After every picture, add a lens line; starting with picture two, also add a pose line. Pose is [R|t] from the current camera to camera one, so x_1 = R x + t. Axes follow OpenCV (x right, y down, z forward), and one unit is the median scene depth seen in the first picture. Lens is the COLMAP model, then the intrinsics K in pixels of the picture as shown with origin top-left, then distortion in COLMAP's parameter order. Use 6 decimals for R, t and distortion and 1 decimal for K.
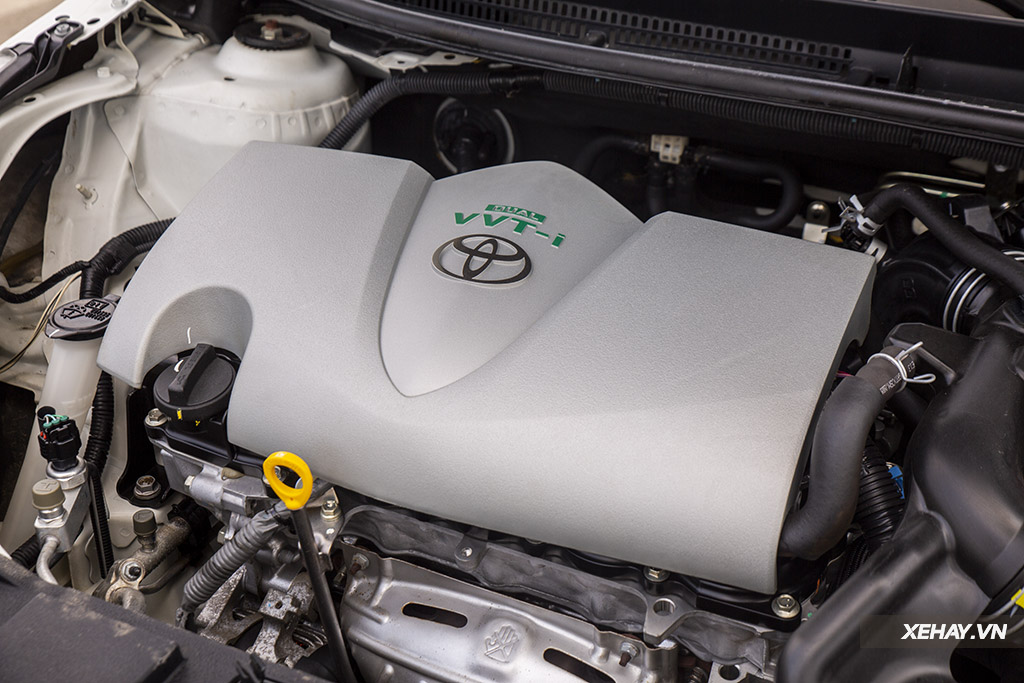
lens RADIAL K [[1416.5, 0, 511.6], [0, 1416.5, 335.3], [0, 0, 1]] dist [0.022956, 0.000000]
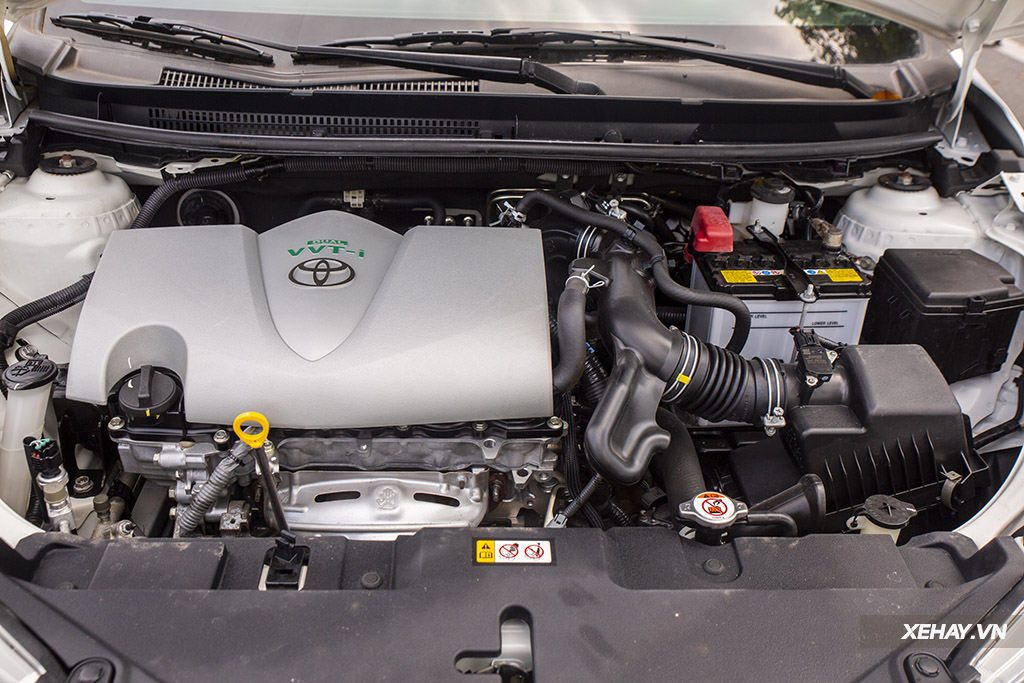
lens RADIAL K [[1009.2, 0, 514.4], [0, 1009.2, 349.7], [0, 0, 1]] dist [-0.033182, 0.000000]
pose [[0.872082, -0.214127, 0.440025, -0.344330], [0.214247, 0.975495, 0.050084, 0.020565], [-0.439966, 0.050597, 0.896588, -0.119516]]
